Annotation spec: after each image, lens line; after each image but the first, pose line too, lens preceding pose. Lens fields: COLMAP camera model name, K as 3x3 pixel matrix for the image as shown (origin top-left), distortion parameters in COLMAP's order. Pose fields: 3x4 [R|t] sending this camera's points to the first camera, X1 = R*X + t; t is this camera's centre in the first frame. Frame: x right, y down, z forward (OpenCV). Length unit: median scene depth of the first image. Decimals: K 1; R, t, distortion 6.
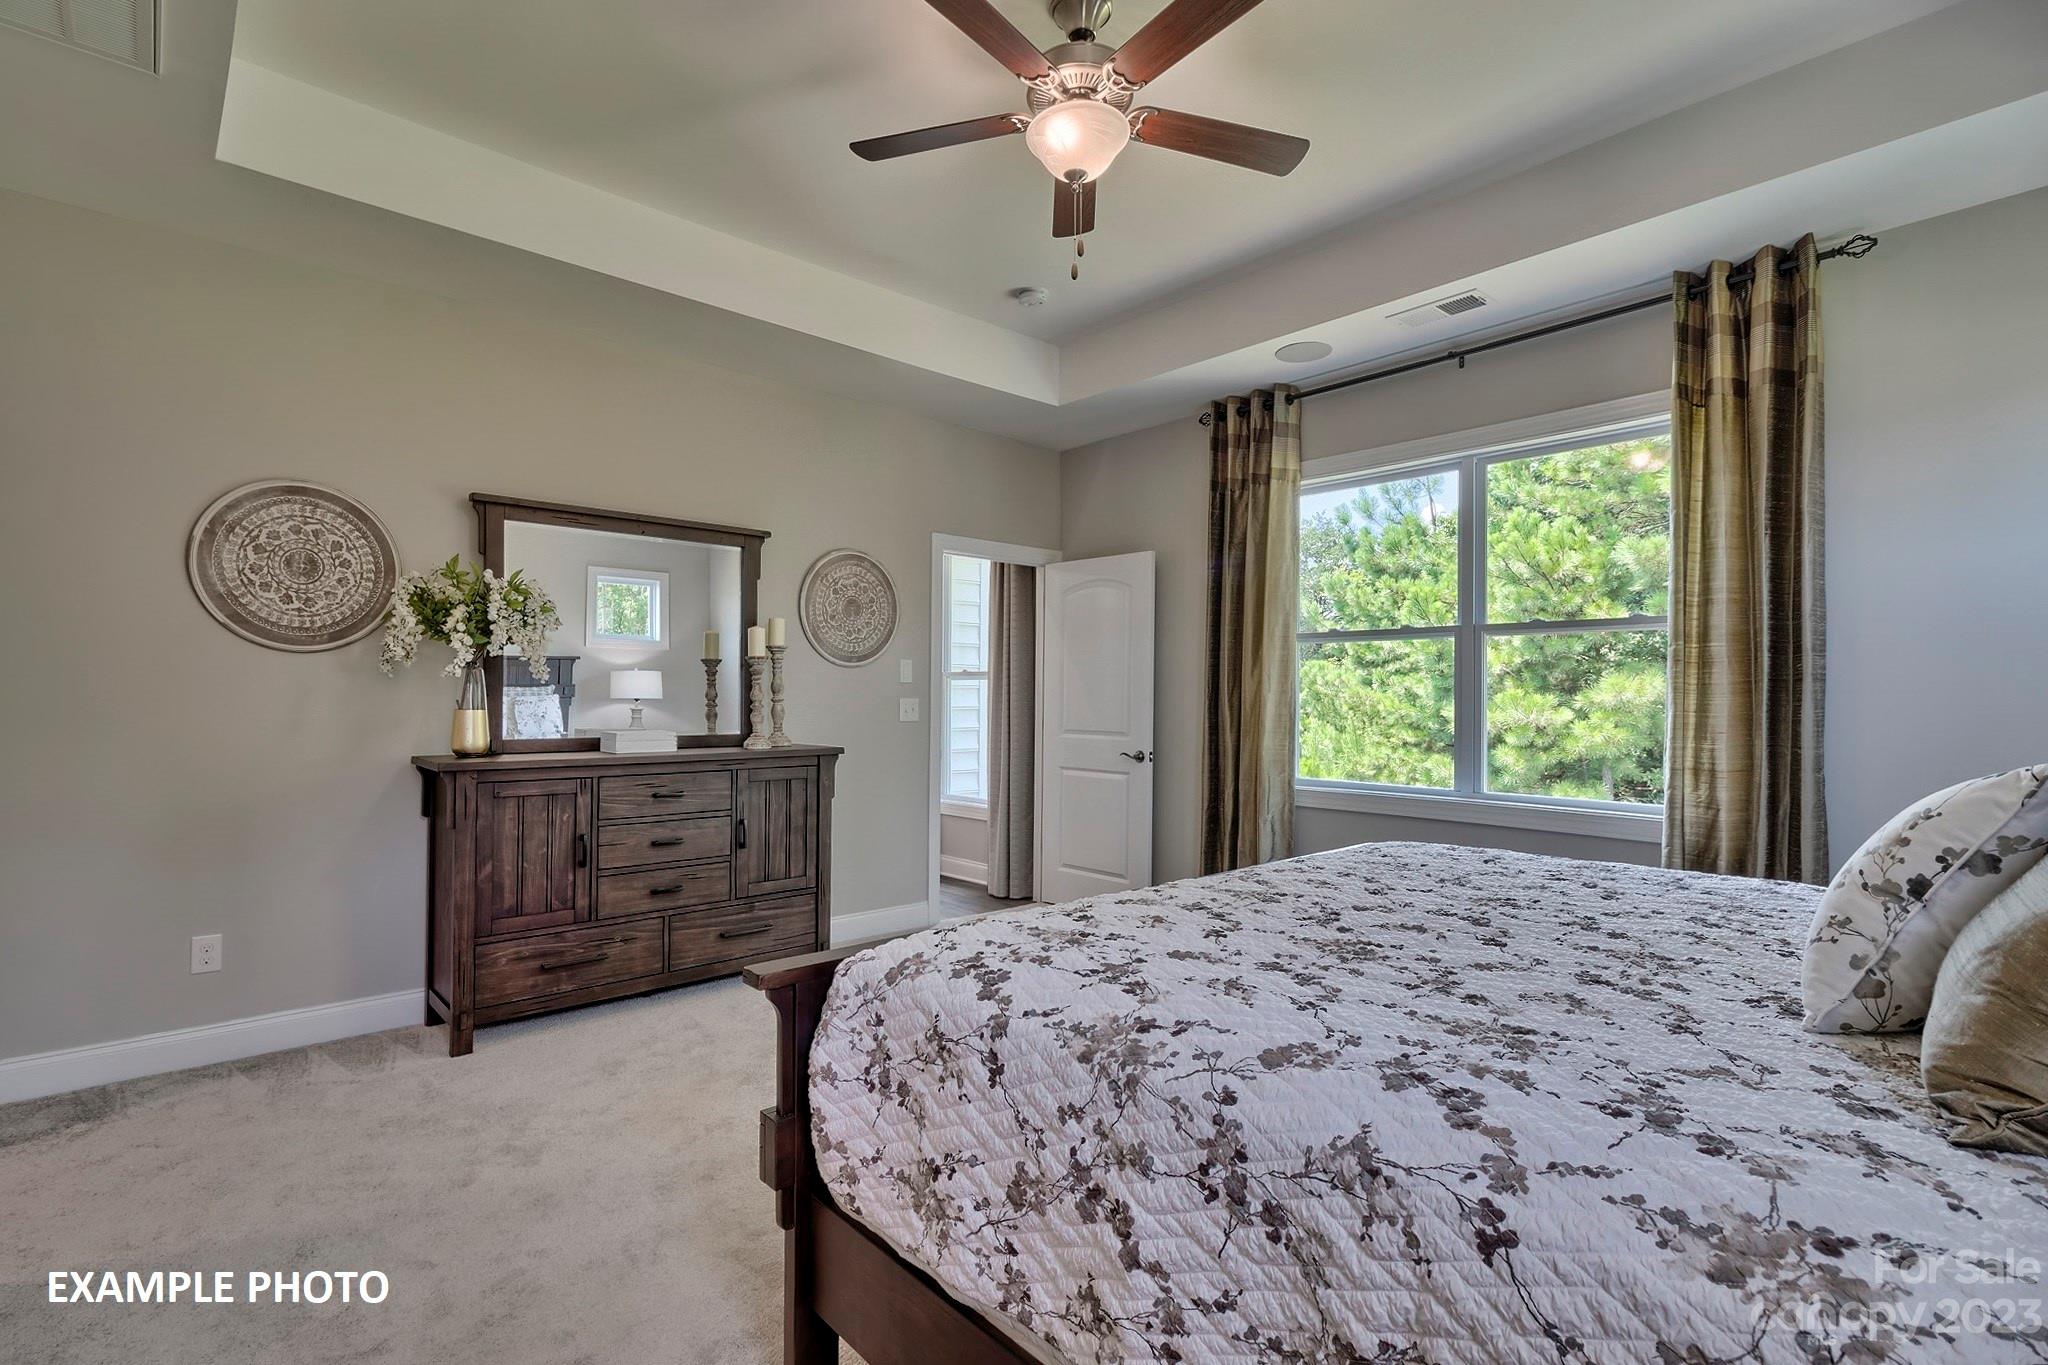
lens RADIAL K [[958.2, 0, 1012.7], [0, 958.2, 688.7], [0, 0, 1]] dist [0.003445, 0.000774]
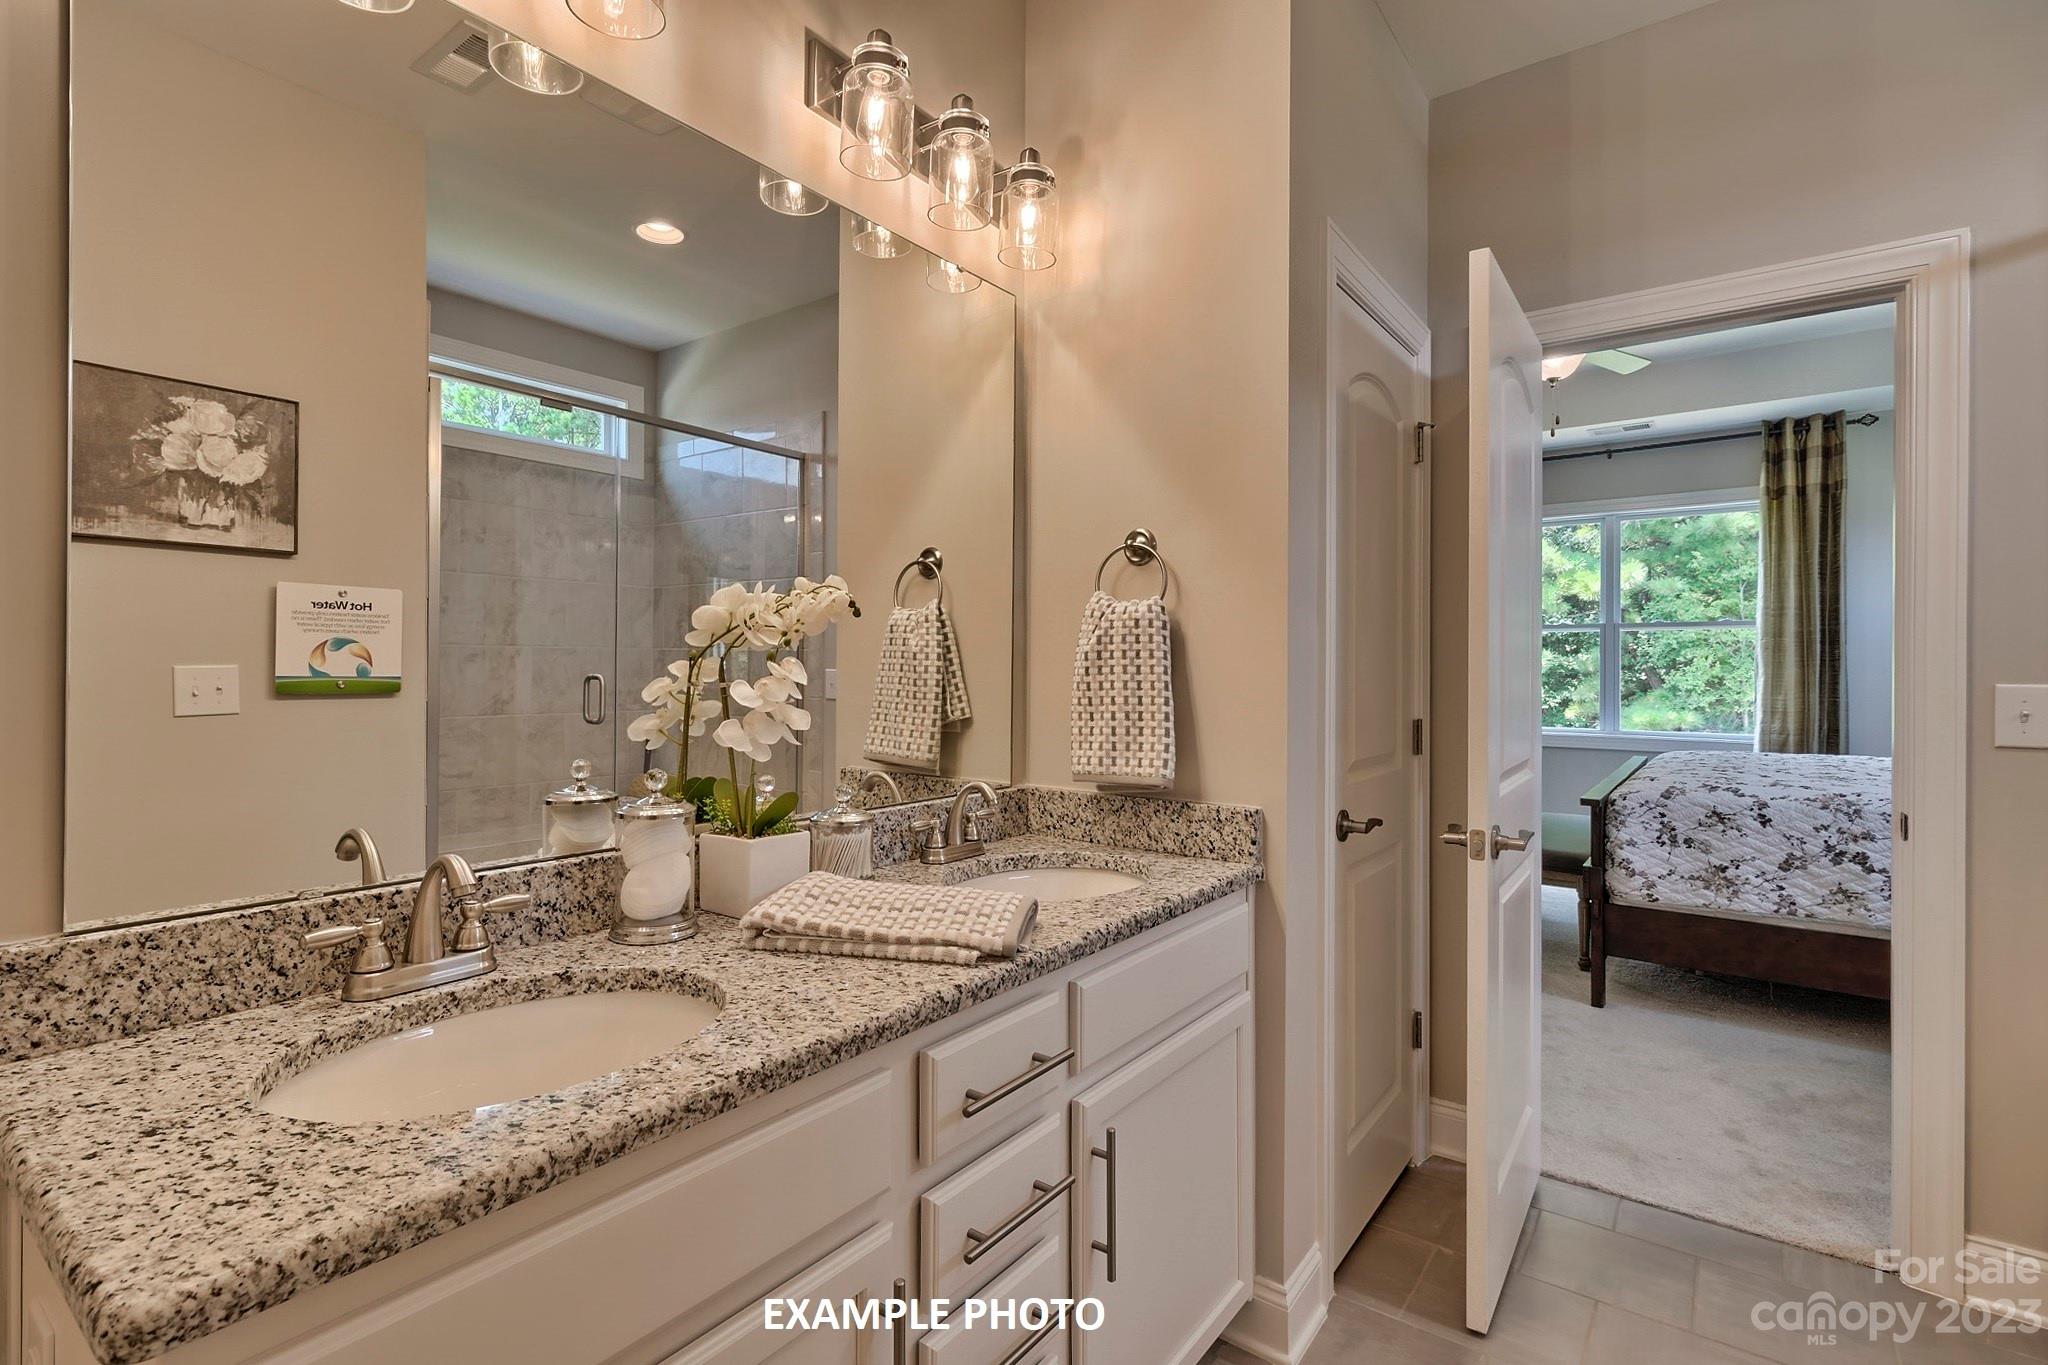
lens RADIAL K [[958.2, 0, 1041.2], [0, 958.2, 675.2], [0, 0, 1]] dist [0.003445, 0.000774]
pose [[0.977644, -0.004700, 0.210213, -1.015031], [0.001530, 0.999883, 0.015241, -0.009173], [-0.210260, -0.014578, 0.977537, -0.442582]]
